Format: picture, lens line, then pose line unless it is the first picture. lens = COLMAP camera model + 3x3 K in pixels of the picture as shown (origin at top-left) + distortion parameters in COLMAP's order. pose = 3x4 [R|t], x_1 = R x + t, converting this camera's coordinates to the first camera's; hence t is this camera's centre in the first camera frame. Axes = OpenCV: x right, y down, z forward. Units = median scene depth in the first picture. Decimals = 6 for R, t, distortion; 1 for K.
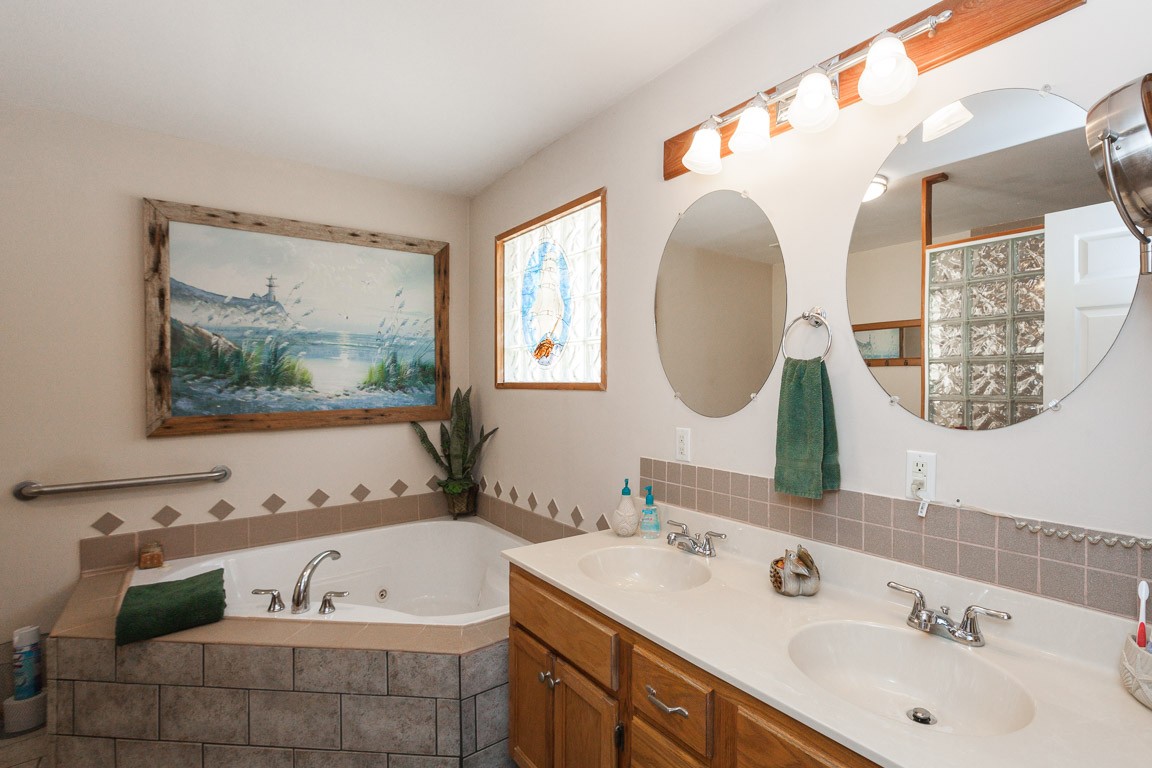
lens RADIAL K [[510.1, 0, 576.0], [0, 510.1, 384.0], [0, 0, 1]] dist [-0.043163, 0.018262]
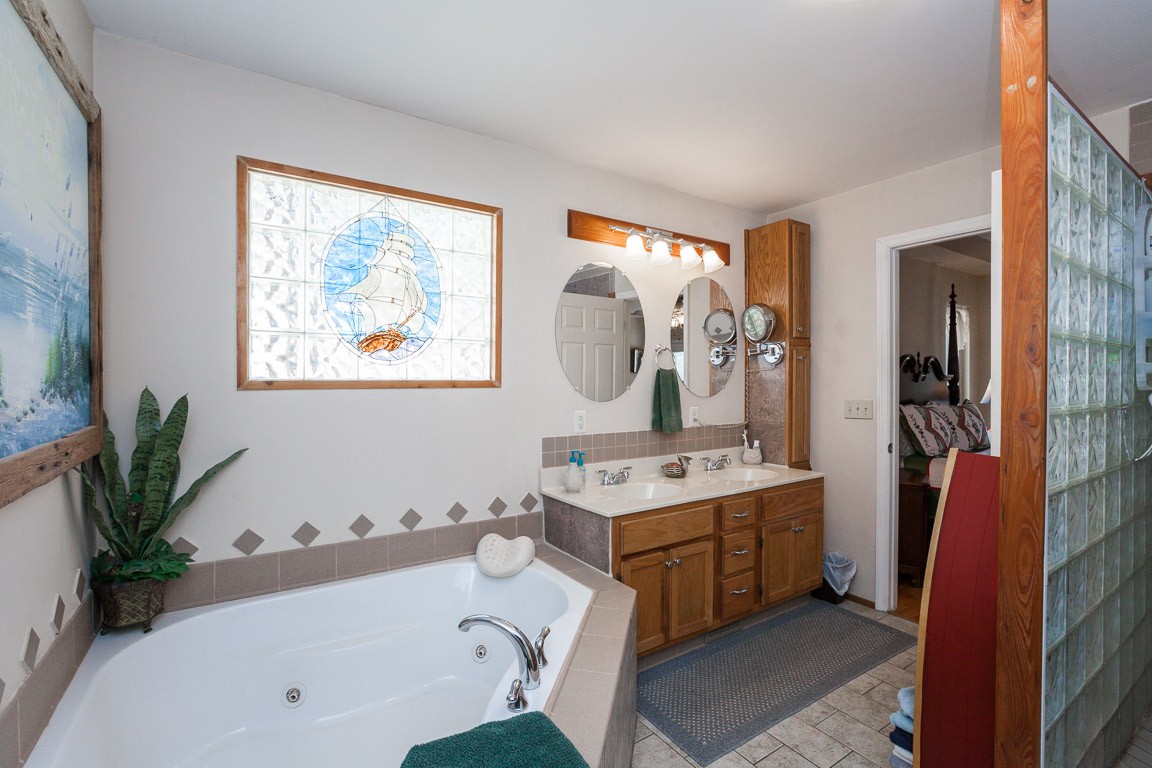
lens RADIAL K [[540.3, 0, 576.0], [0, 540.3, 384.0], [0, 0, 1]] dist [-0.094893, 0.074245]
pose [[0.088116, -0.007240, 0.996084, -0.968624], [0.003405, 0.999970, 0.006967, -0.001726], [-0.996104, 0.002778, 0.088138, 0.627133]]
